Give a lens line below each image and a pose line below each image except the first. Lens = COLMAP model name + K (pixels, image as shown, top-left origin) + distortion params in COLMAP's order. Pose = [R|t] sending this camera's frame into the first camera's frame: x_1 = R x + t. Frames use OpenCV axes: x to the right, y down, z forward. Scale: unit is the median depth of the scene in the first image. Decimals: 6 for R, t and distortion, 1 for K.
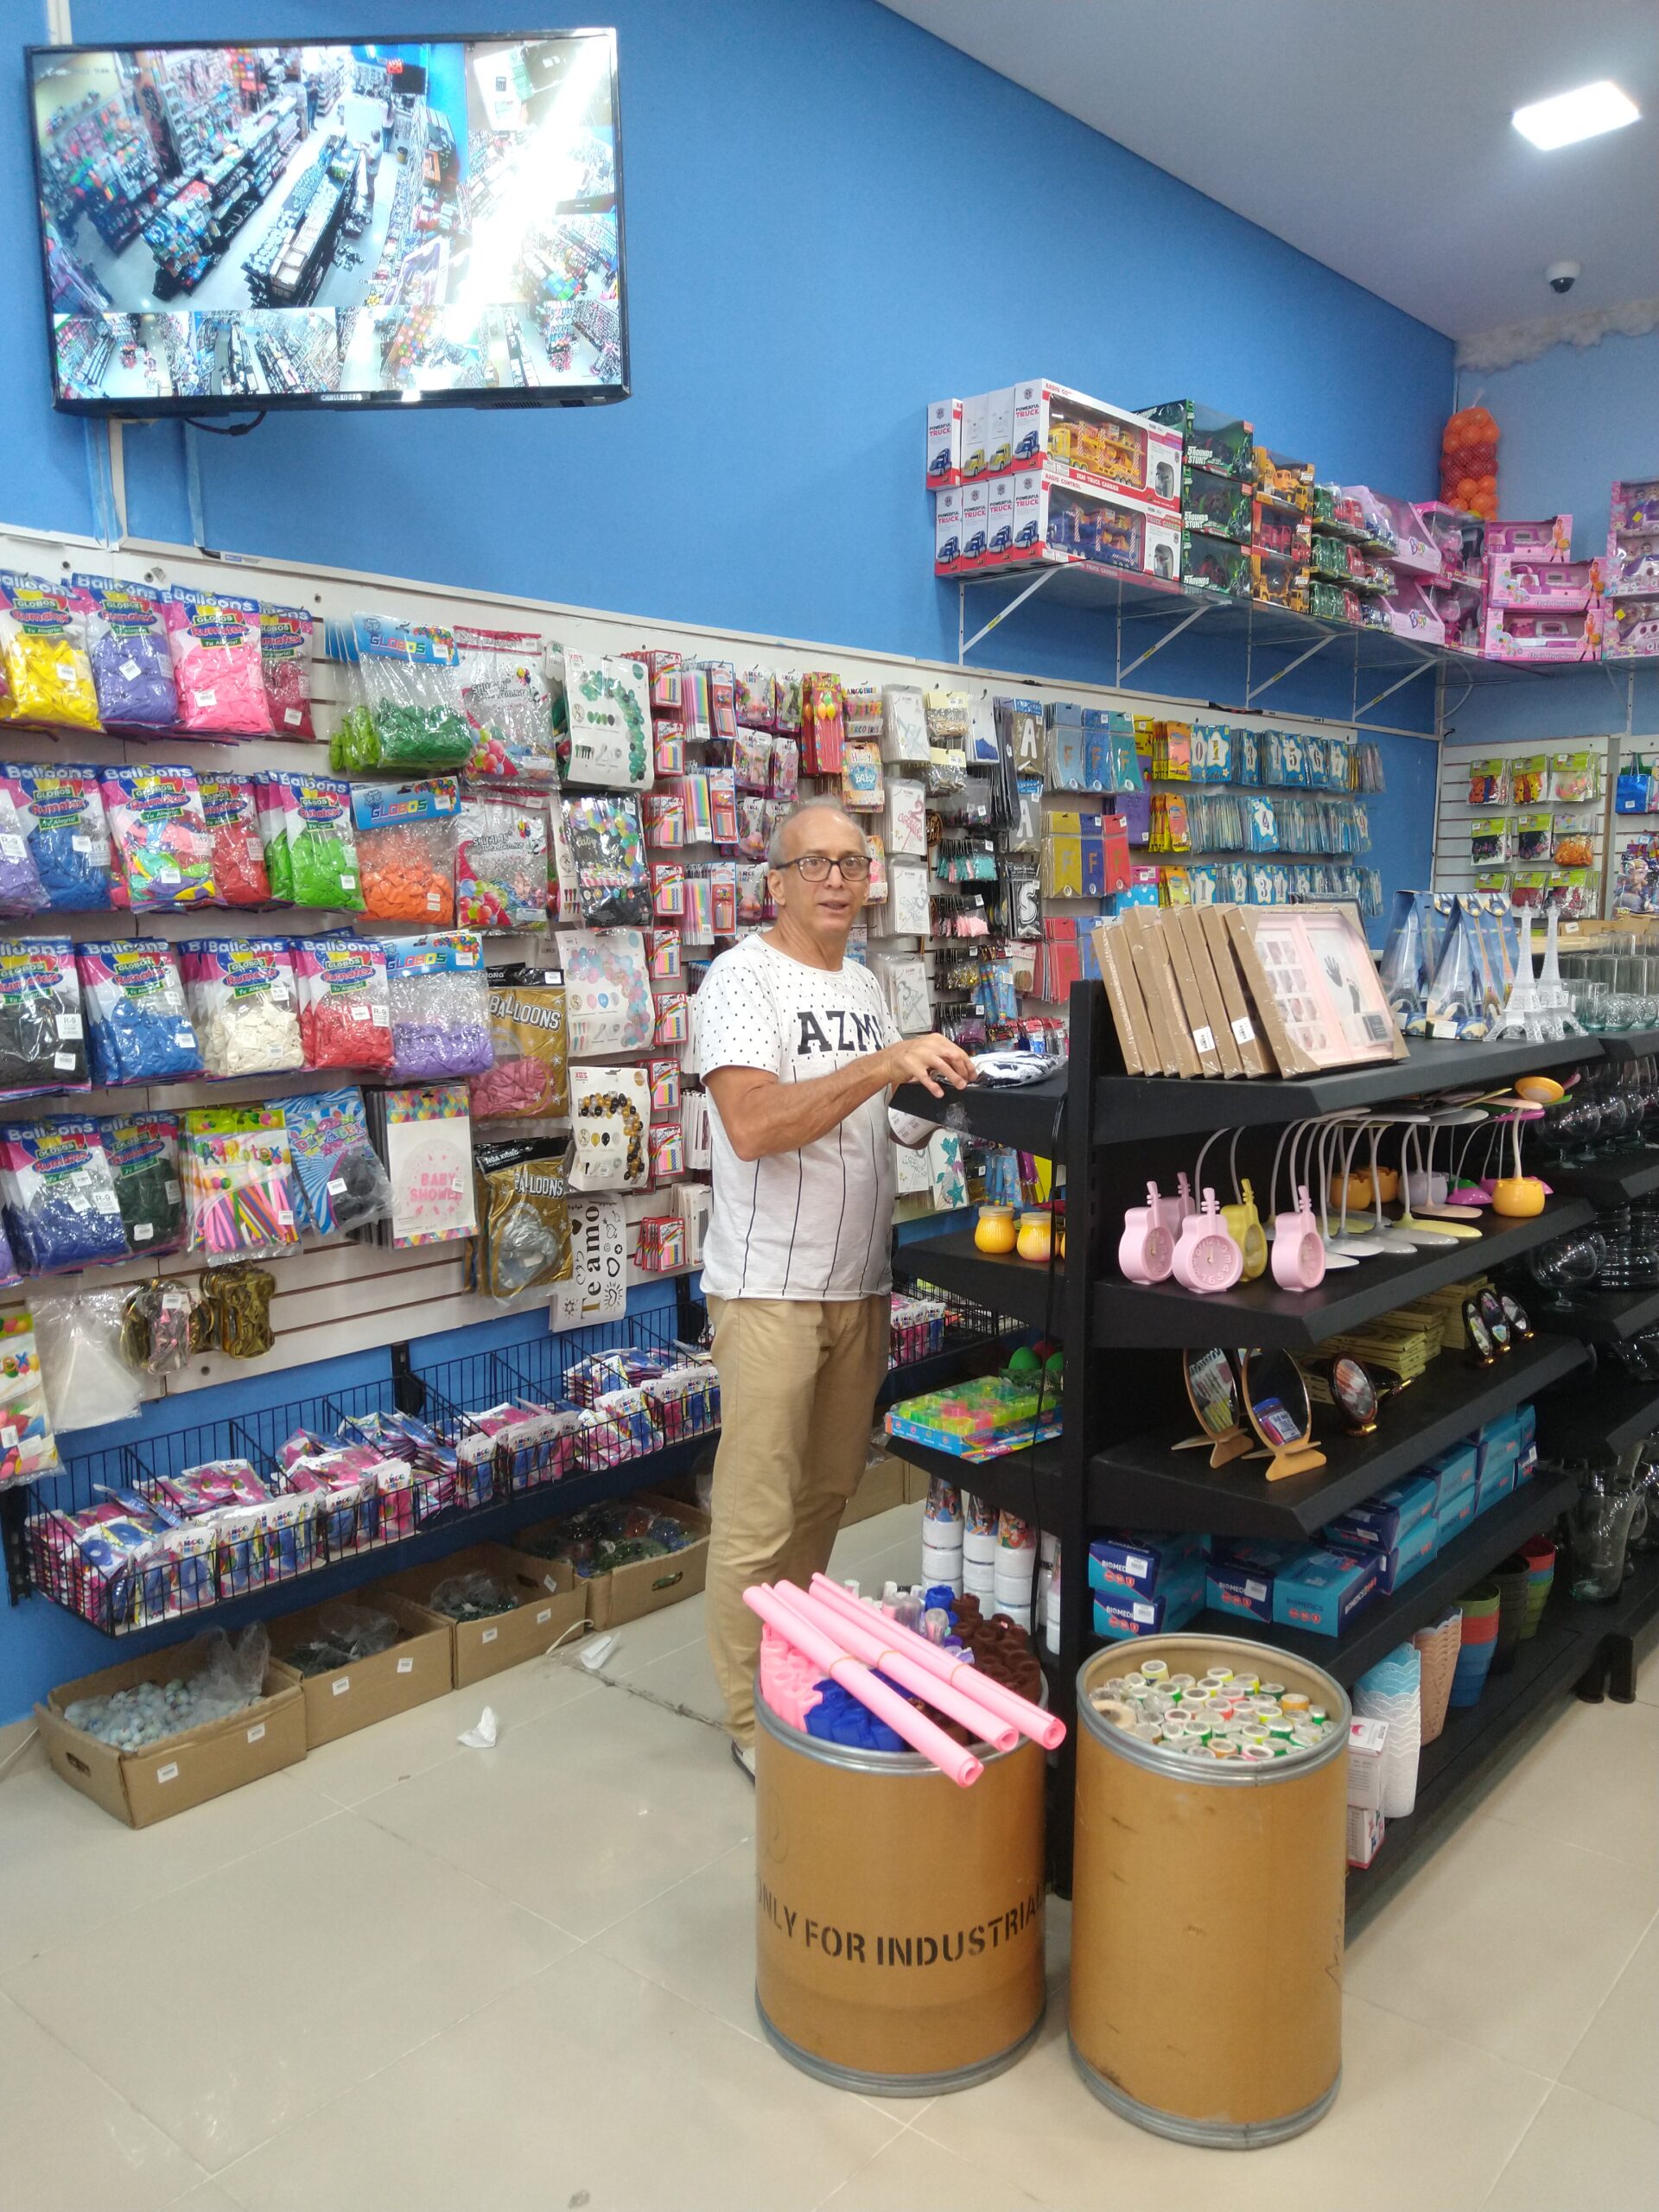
lens RADIAL K [[1679.5, 0, 837.4], [0, 1679.5, 1135.4], [0, 0, 1]] dist [0.091293, -0.169487]
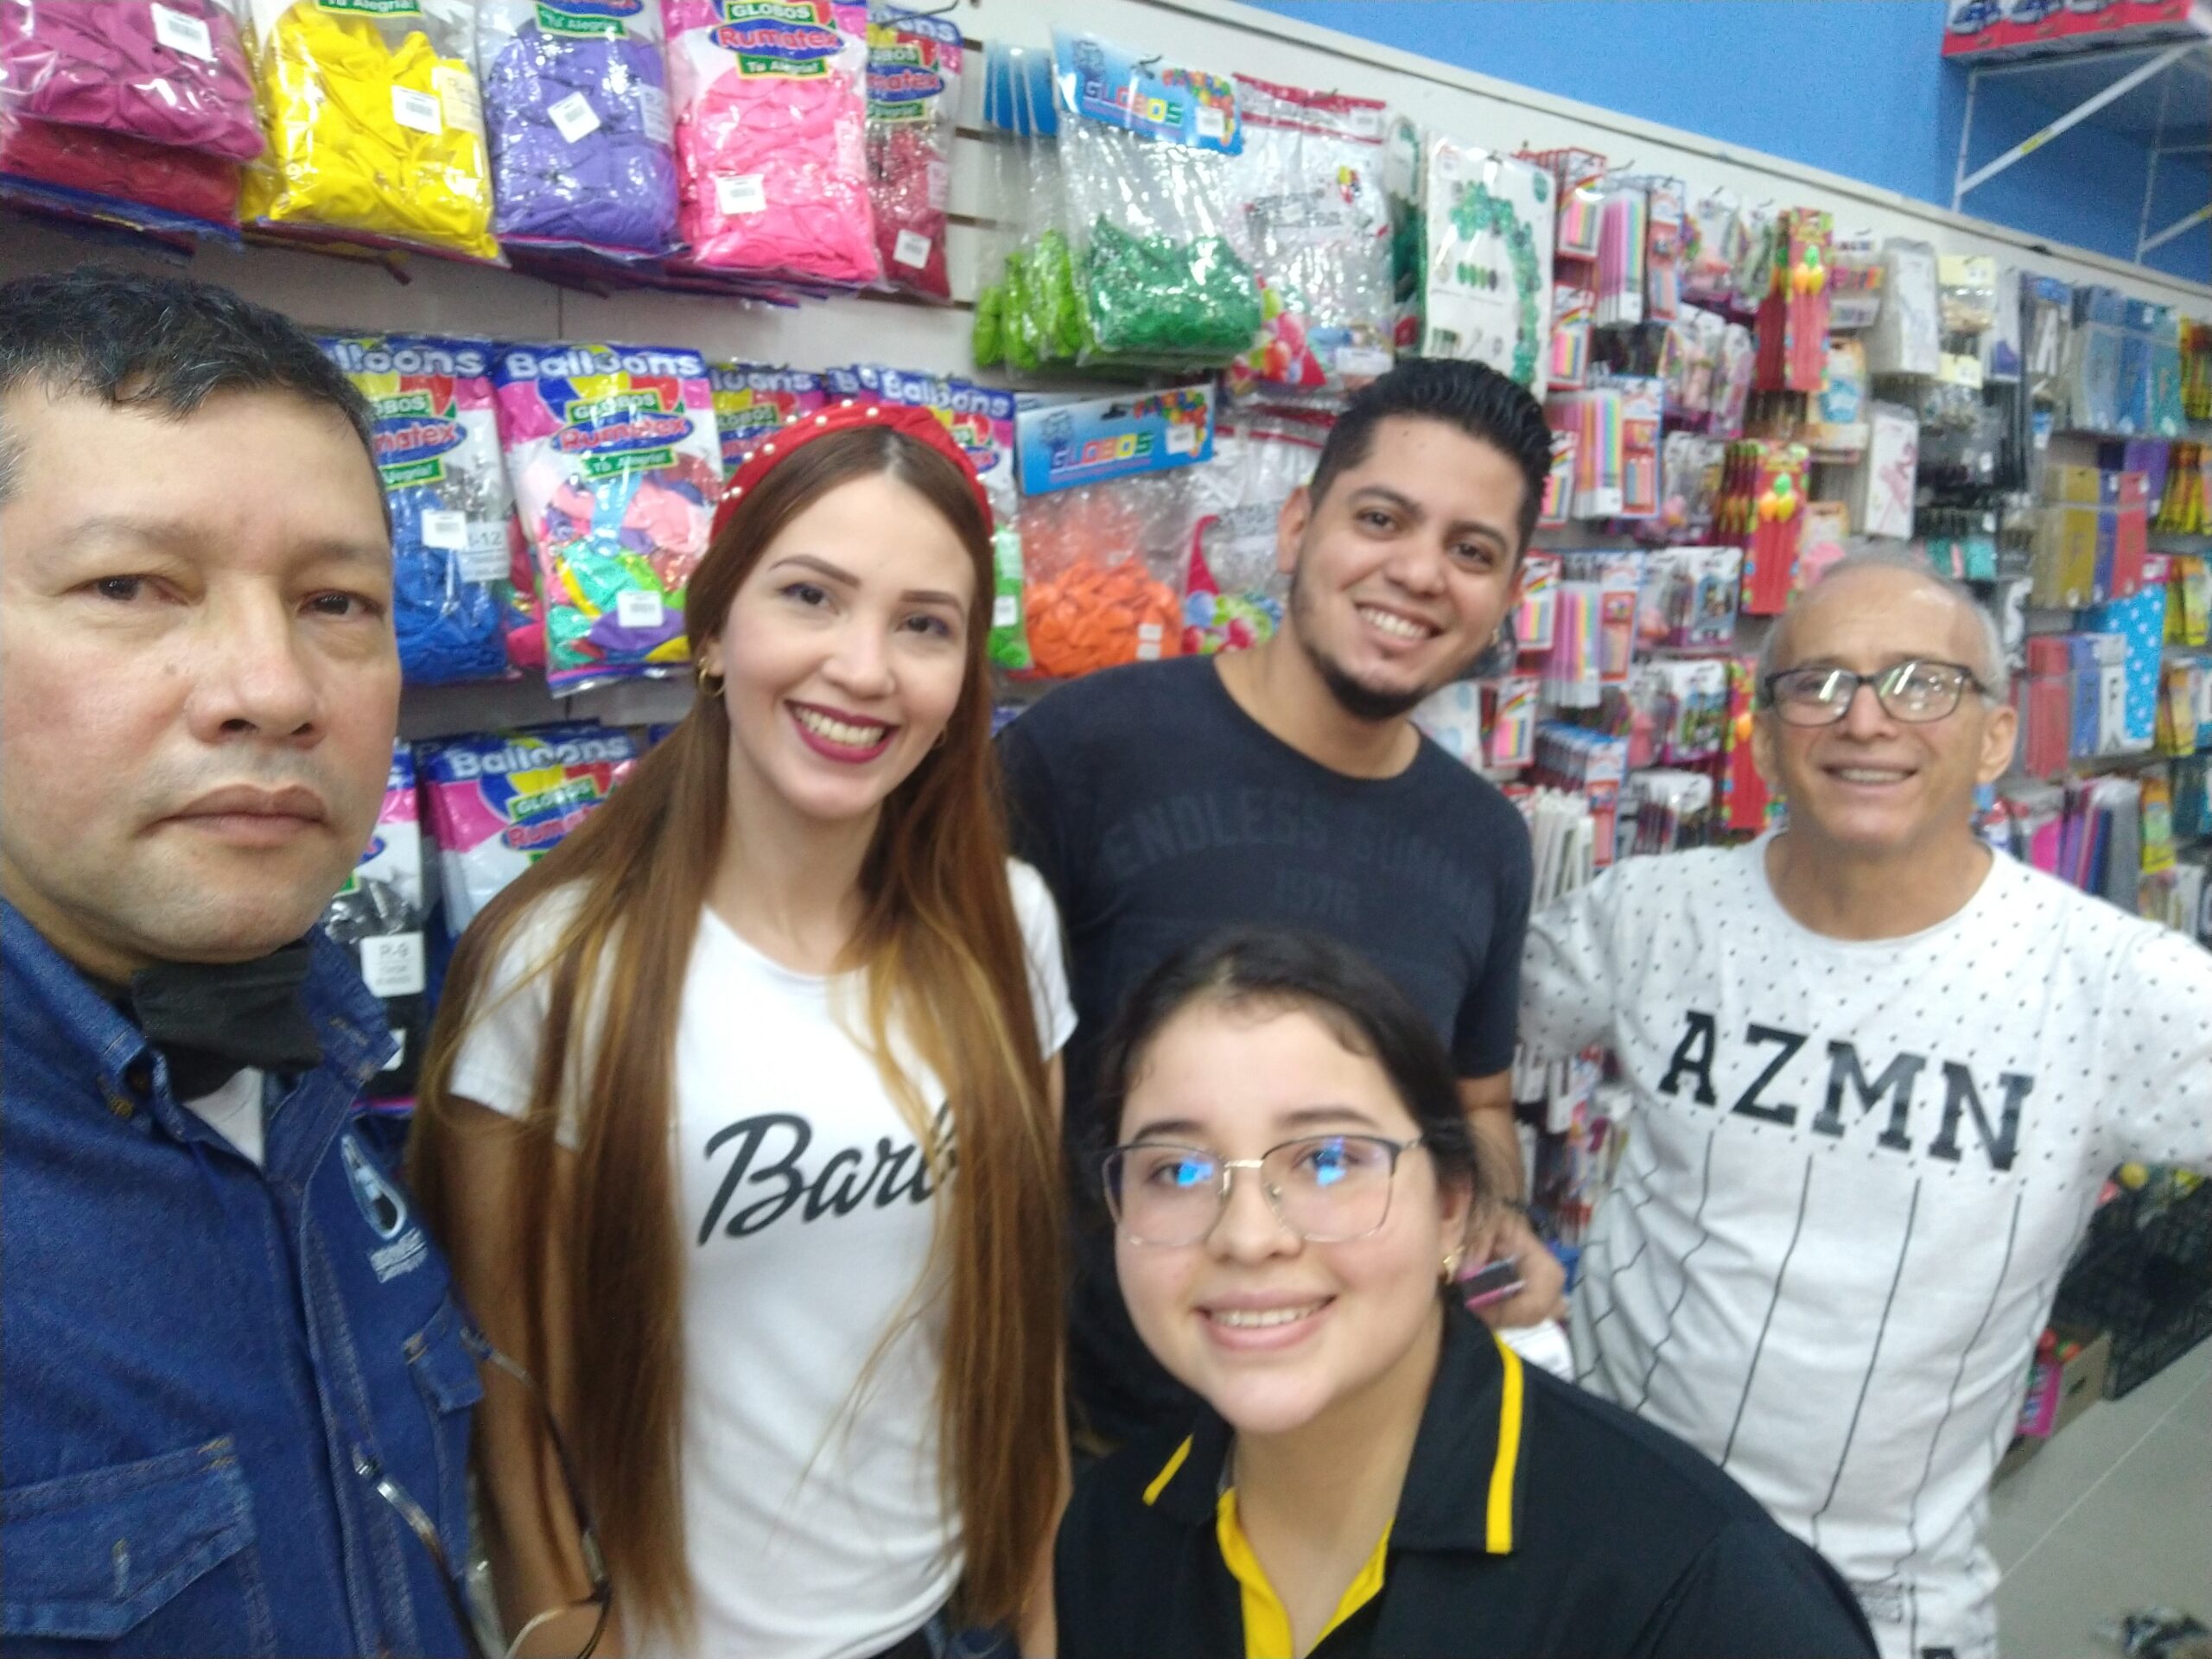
lens RADIAL K [[1748.6, 0, 1101.7], [0, 1748.6, 824.7], [0, 0, 1]] dist [0.039067, -0.092988]
pose [[0.989999, 0.073420, -0.120463, -0.171711], [-0.067021, 0.996160, 0.056340, -0.102857], [0.124136, -0.047703, 0.991118, 0.447219]]
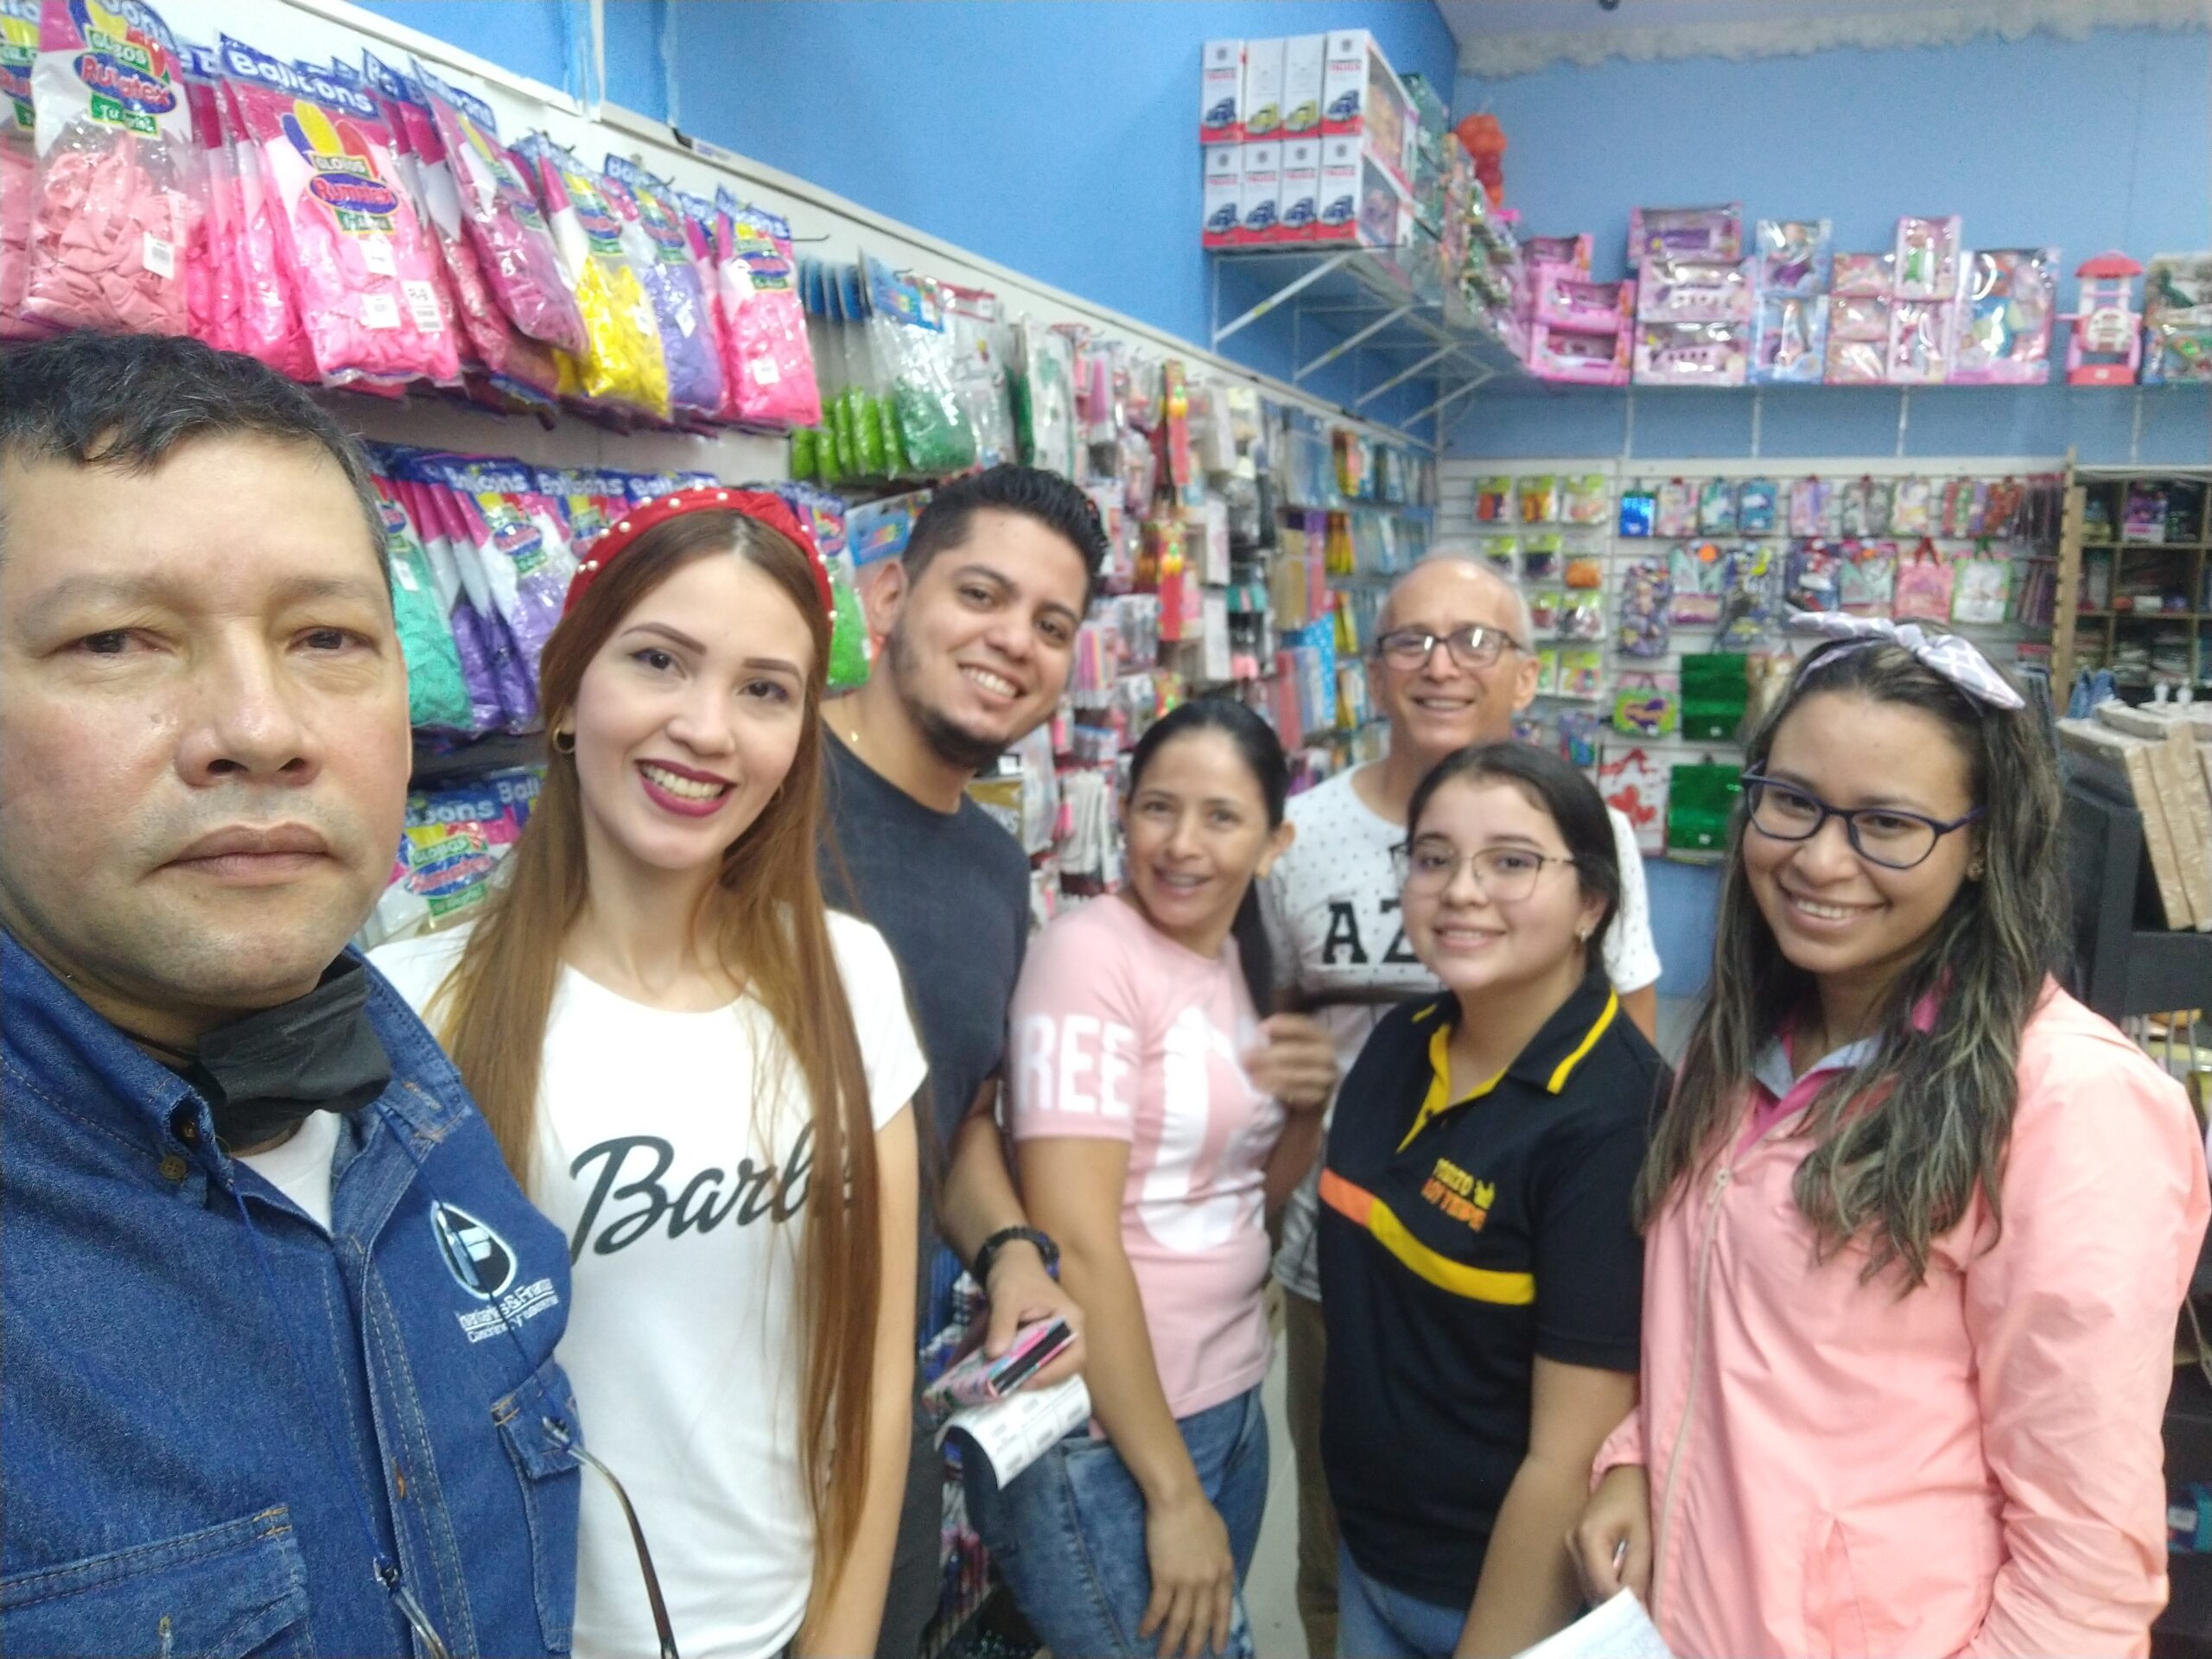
lens RADIAL K [[1748.6, 0, 1101.7], [0, 1748.6, 824.7], [0, 0, 1]] dist [0.039067, -0.092988]
pose [[0.927415, -0.035623, 0.372334, -0.401007], [0.034476, 0.999358, 0.009739, -0.071883], [-0.372442, 0.003804, 0.928048, 0.276148]]
